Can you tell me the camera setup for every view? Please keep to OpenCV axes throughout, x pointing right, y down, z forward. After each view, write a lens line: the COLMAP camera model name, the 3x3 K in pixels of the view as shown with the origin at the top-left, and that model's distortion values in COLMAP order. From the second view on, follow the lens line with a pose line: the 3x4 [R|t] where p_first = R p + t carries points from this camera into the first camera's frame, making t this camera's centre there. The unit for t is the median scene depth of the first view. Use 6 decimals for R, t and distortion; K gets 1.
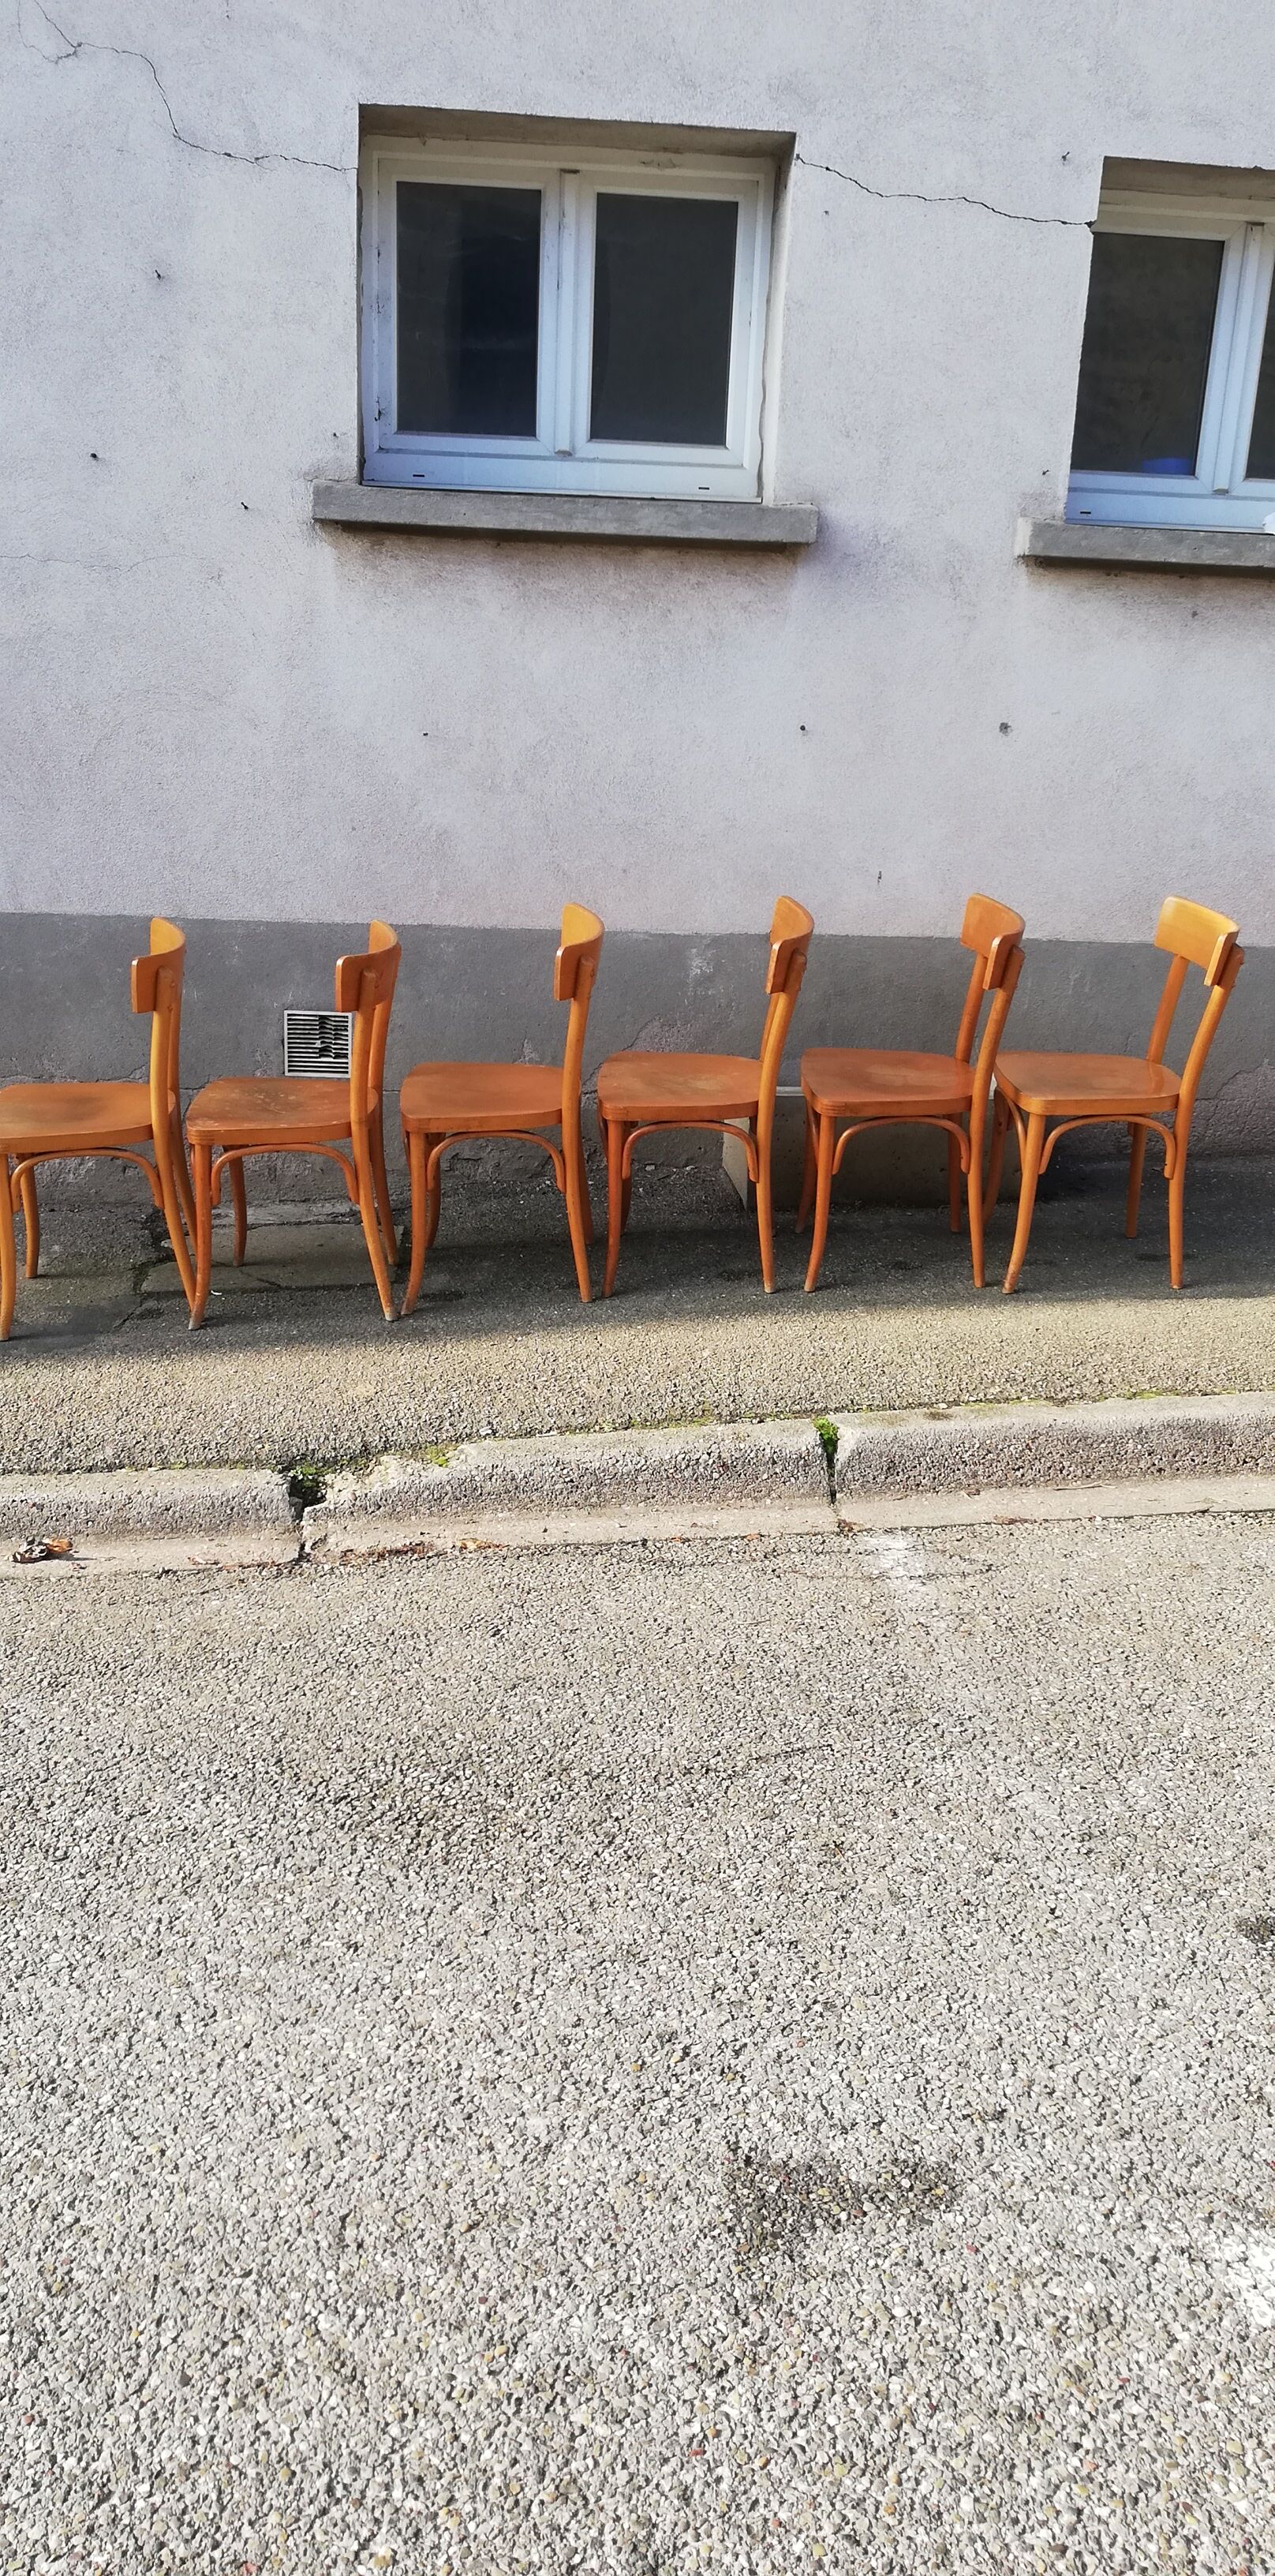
lens RADIAL K [[1970.8, 0, 641.2], [0, 1970.8, 1270.3], [0, 0, 1]] dist [0.047696, -0.076083]
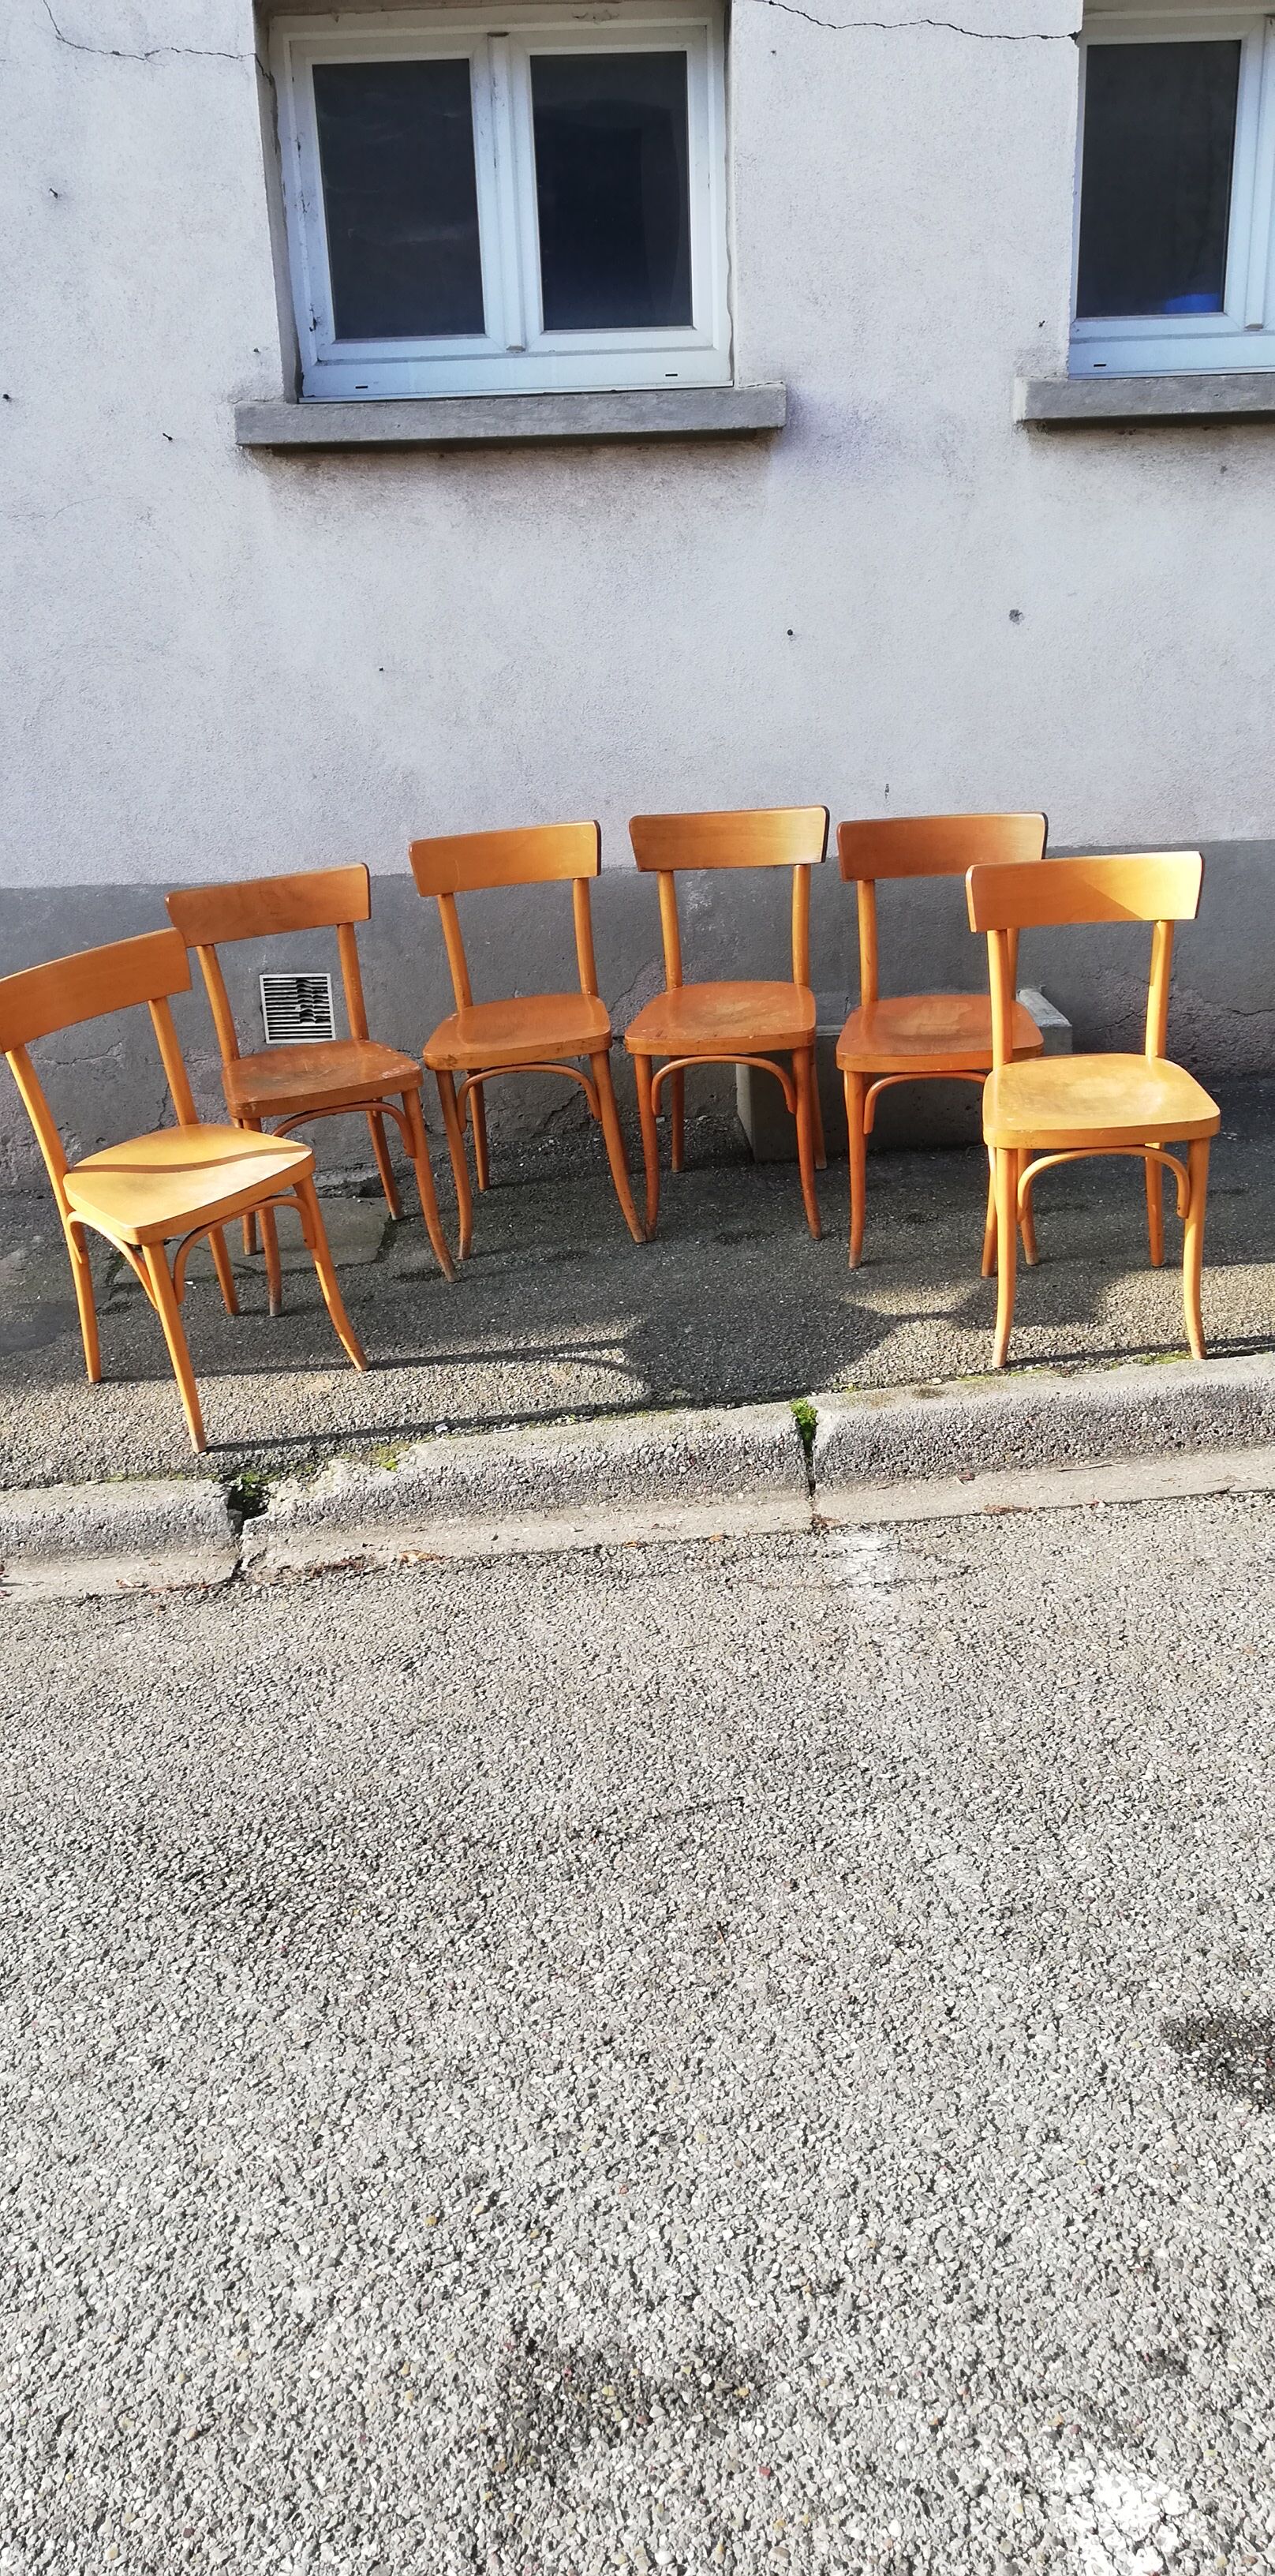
lens RADIAL K [[1970.8, 0, 638.8], [0, 1970.8, 1268.9], [0, 0, 1]] dist [0.047696, -0.076083]
pose [[0.994383, -0.046063, -0.095292, 0.107697], [0.050200, 0.997877, 0.041482, -0.027514], [0.093179, -0.046032, 0.994585, 0.088623]]
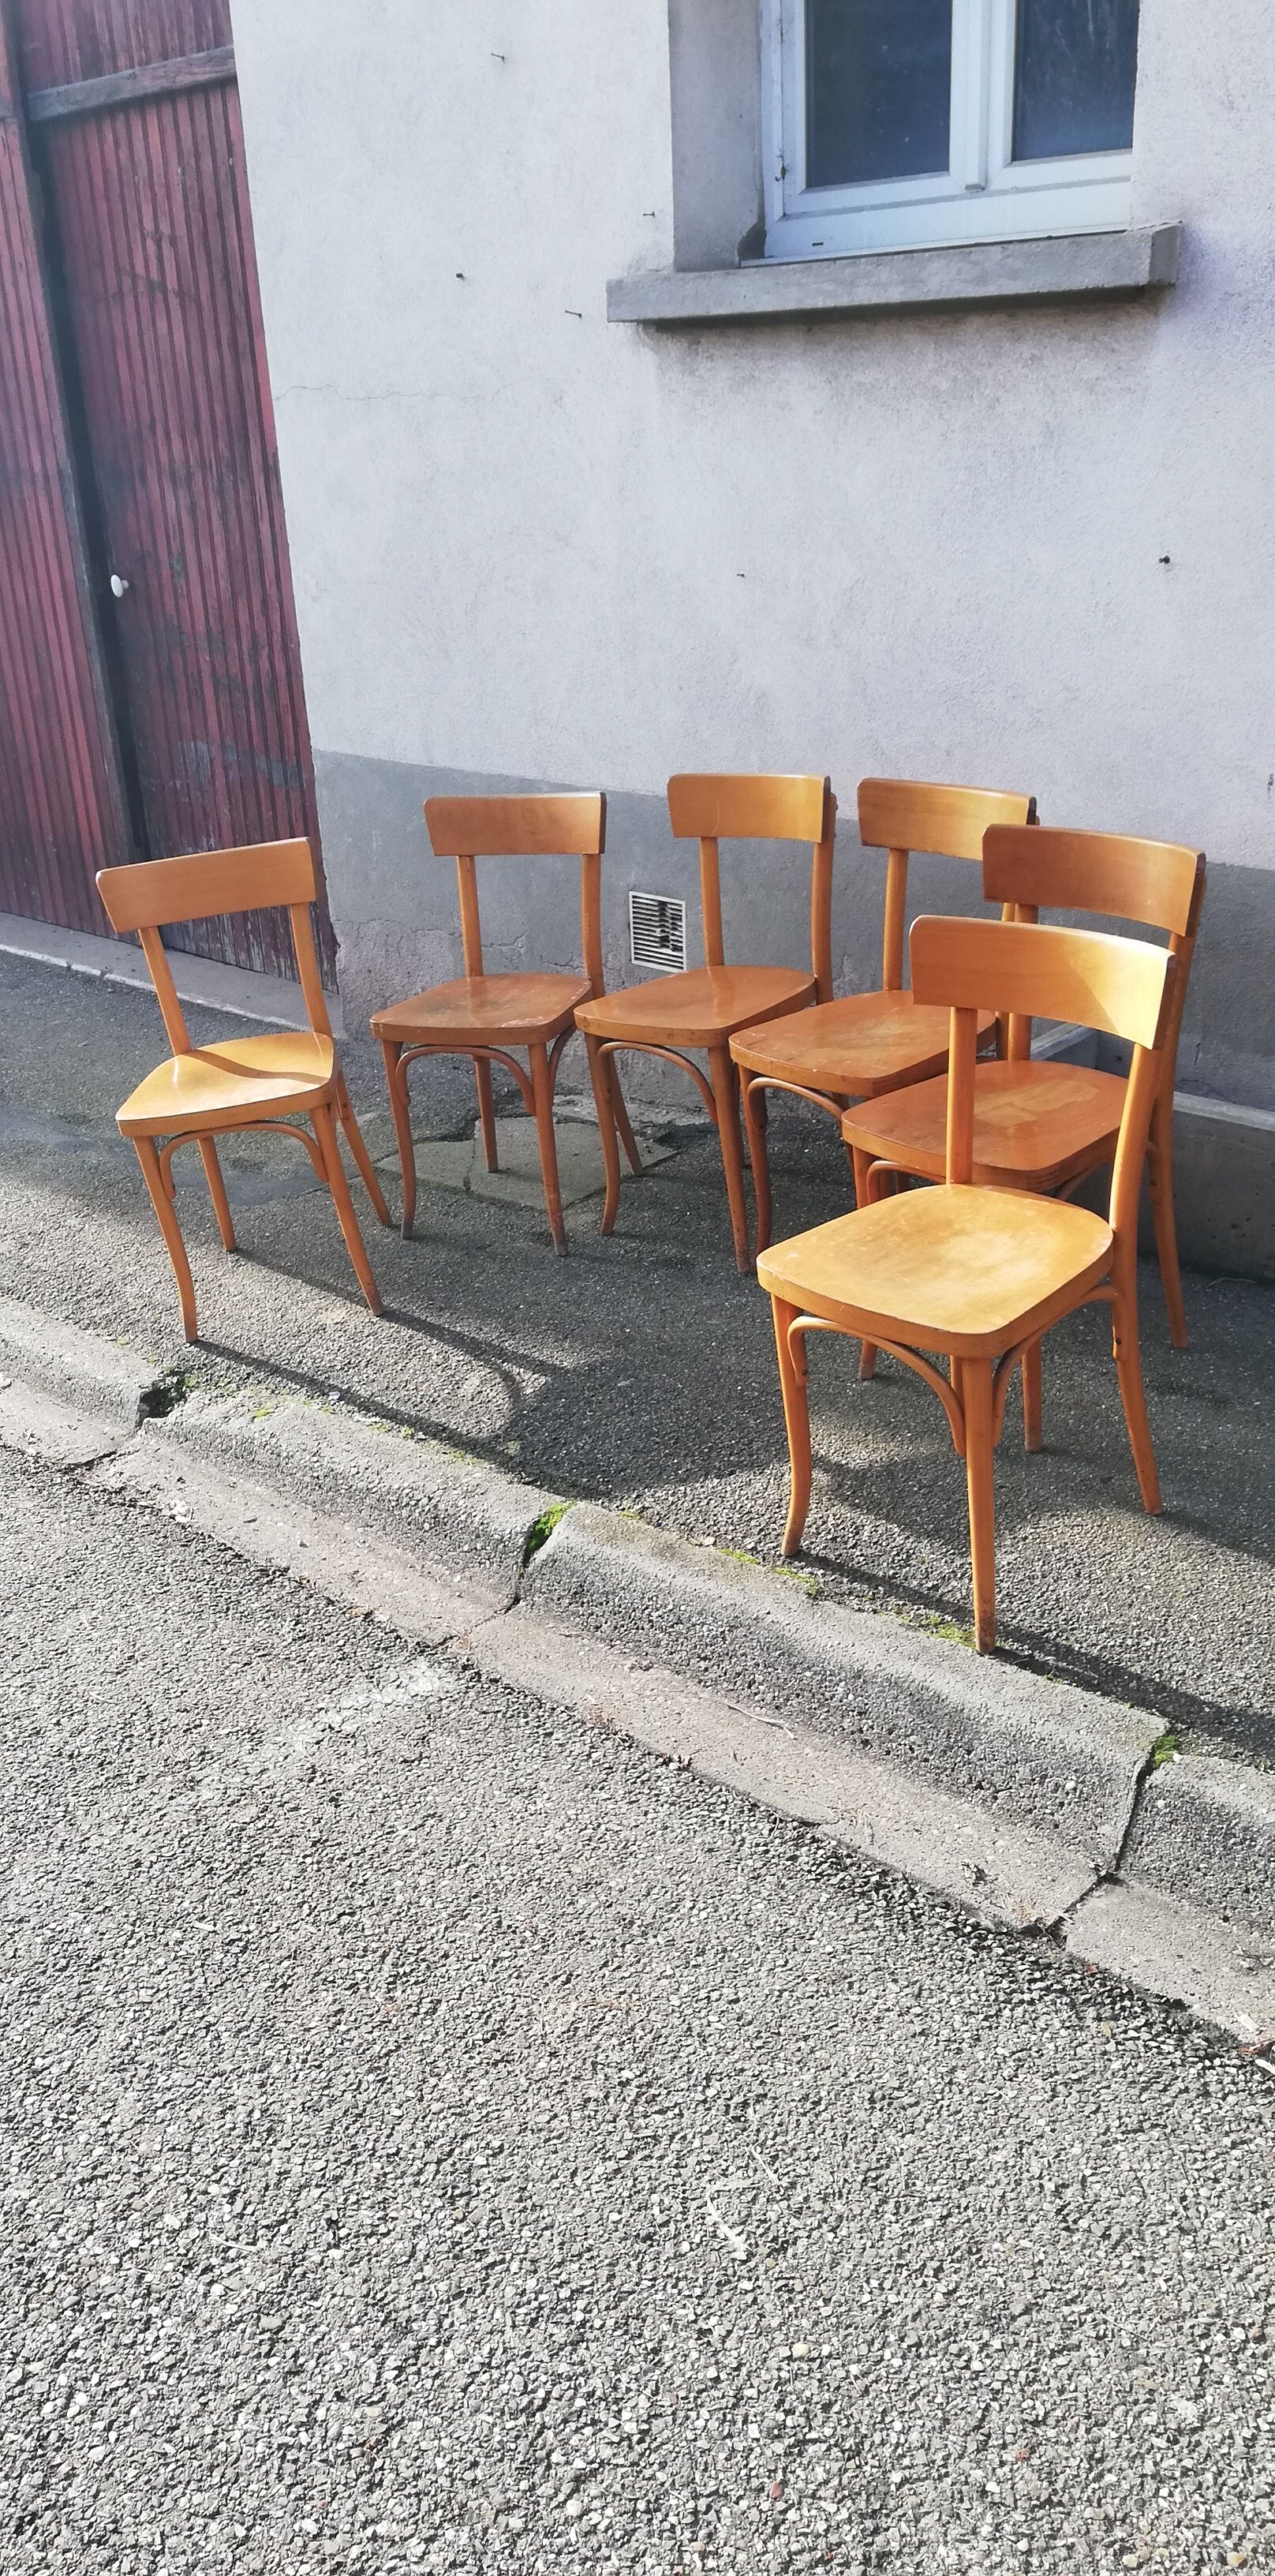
lens RADIAL K [[1970.8, 0, 604.3], [0, 1970.8, 1269.3], [0, 0, 1]] dist [0.047696, -0.076083]
pose [[0.663726, 0.239227, -0.708688, 0.632643], [-0.165693, 0.970959, 0.172579, -0.151099], [0.729393, 0.002880, 0.684089, 0.481848]]
